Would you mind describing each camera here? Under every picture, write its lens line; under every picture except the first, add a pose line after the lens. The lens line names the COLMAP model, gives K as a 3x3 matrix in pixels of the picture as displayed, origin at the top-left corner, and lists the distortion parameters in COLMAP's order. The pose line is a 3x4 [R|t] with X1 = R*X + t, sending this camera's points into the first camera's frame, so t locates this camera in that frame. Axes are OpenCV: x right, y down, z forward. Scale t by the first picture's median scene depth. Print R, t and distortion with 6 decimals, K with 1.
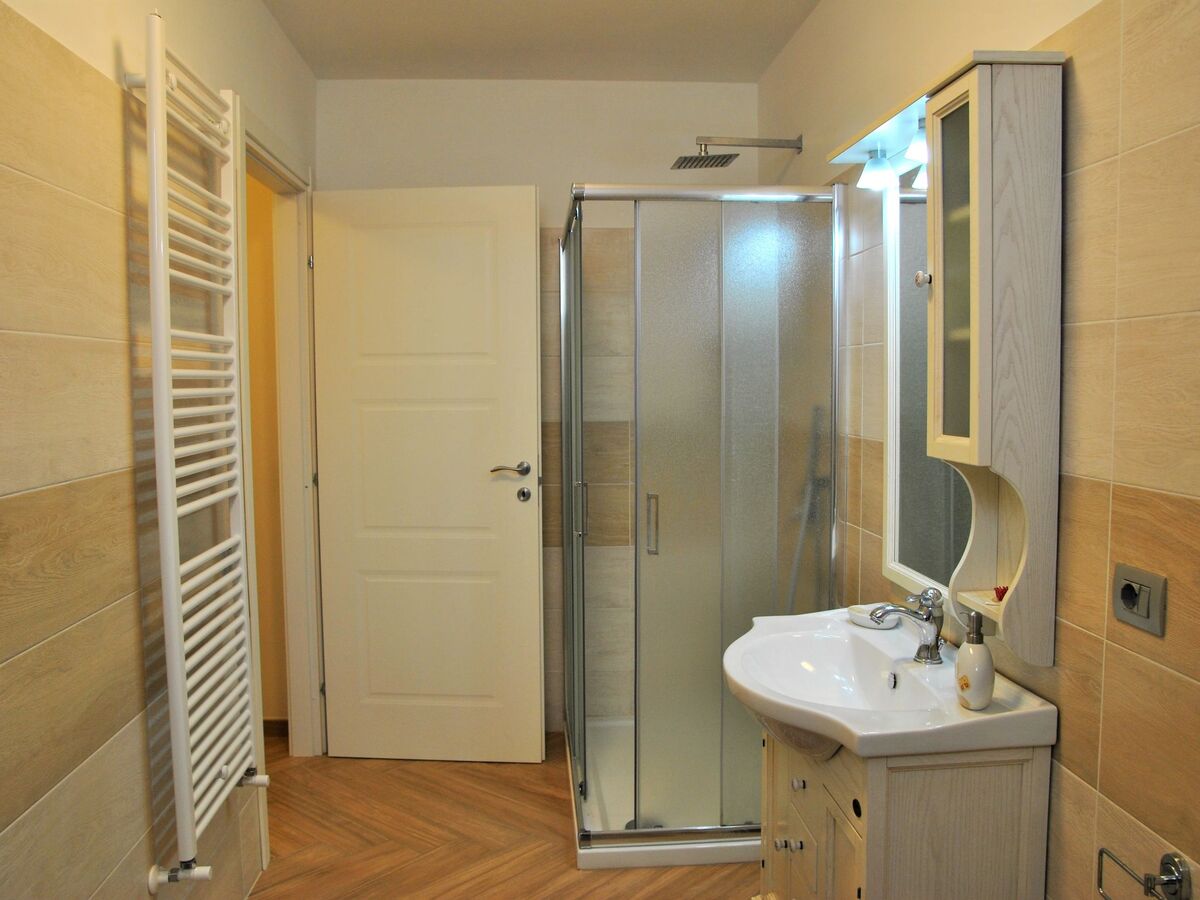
lens RADIAL K [[1014.7, 0, 598.7], [0, 1014.7, 446.6], [0, 0, 1]] dist [-0.105139, 0.076174]
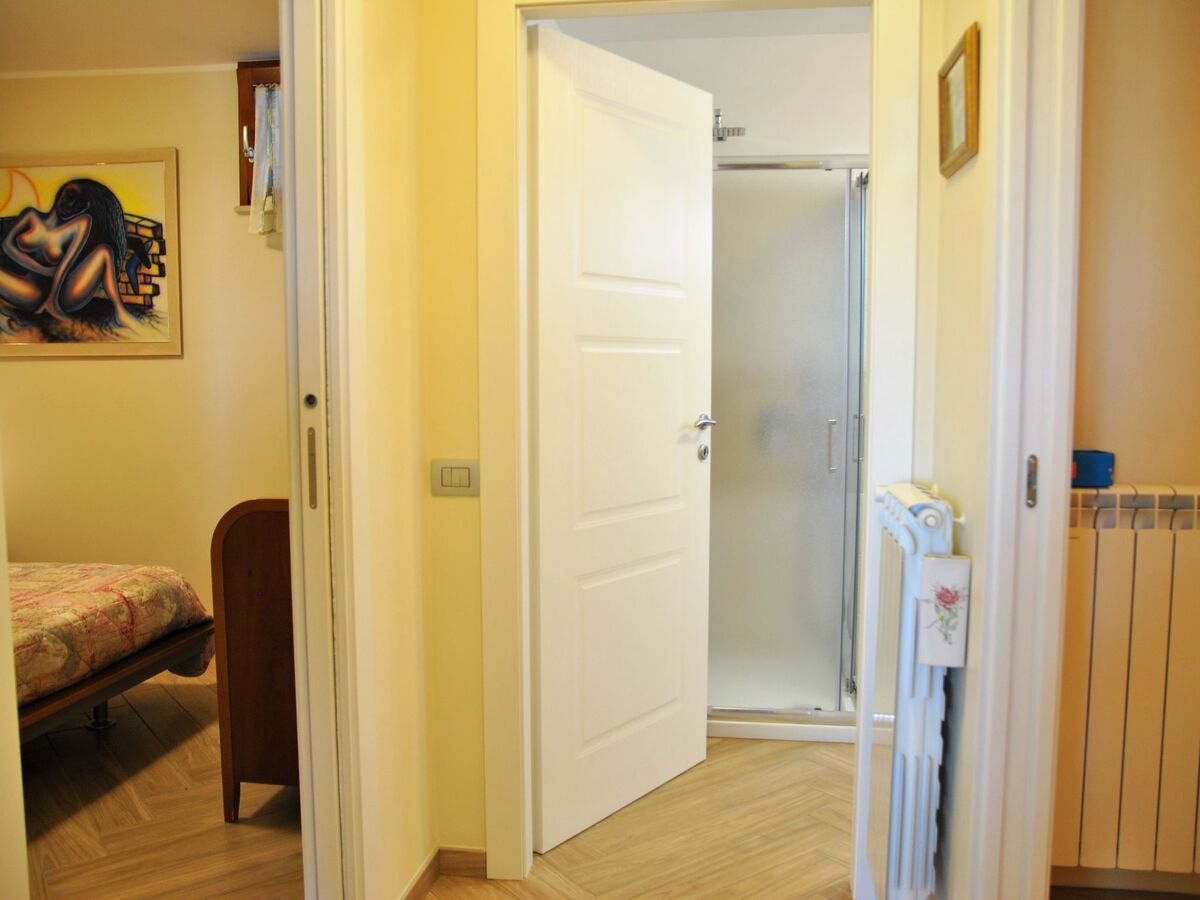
lens RADIAL K [[1014.7, 0, 598.8], [0, 1014.7, 446.8], [0, 0, 1]] dist [-0.105139, 0.076174]
pose [[0.215705, -0.086984, 0.972577, -2.121221], [0.055293, 0.995514, 0.076772, -0.074565], [-0.974892, 0.037217, 0.219547, 1.795252]]
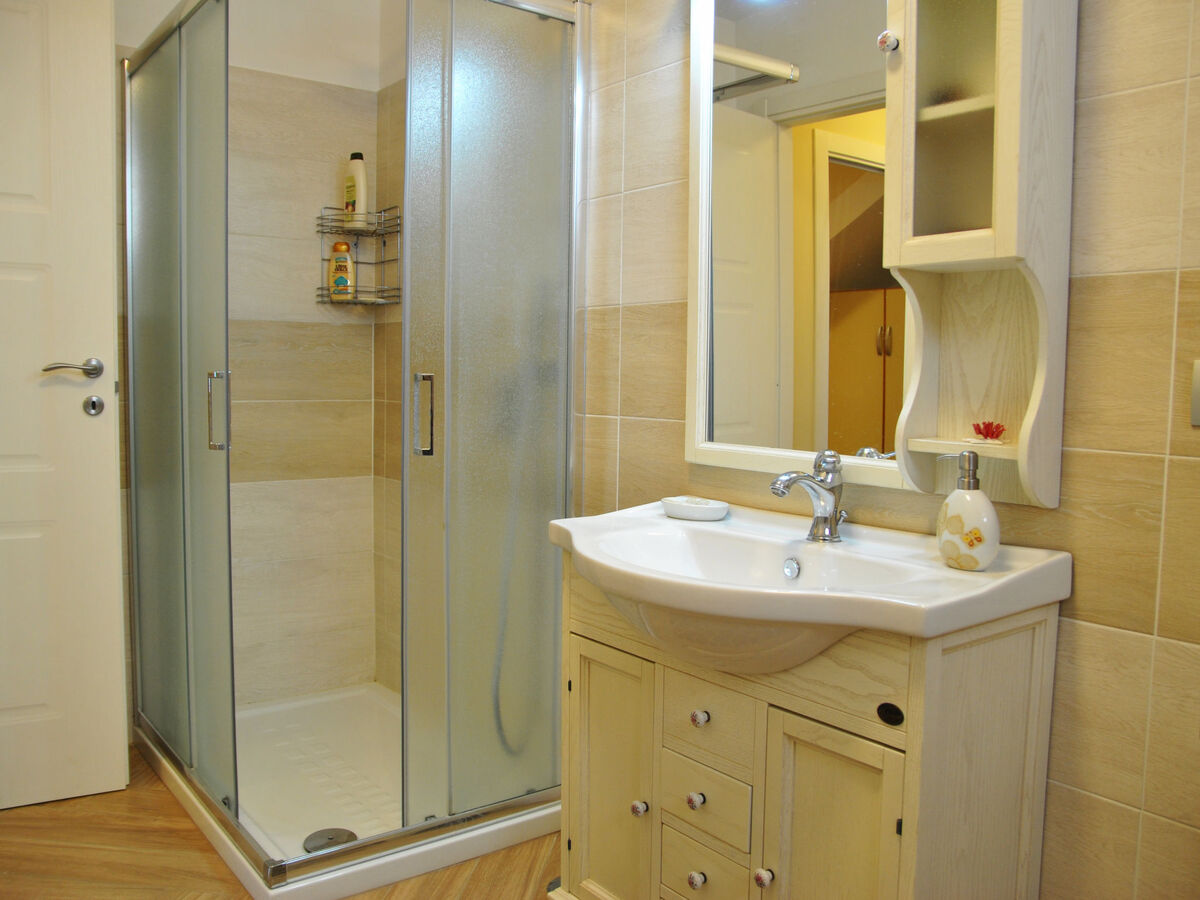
lens RADIAL K [[1014.7, 0, 602.9], [0, 1014.7, 449.1], [0, 0, 1]] dist [-0.105139, 0.076174]
pose [[0.833127, -0.019305, 0.552744, -0.322359], [0.015070, 0.999812, 0.012206, 0.149908], [-0.552876, -0.001840, 0.833262, 0.488495]]
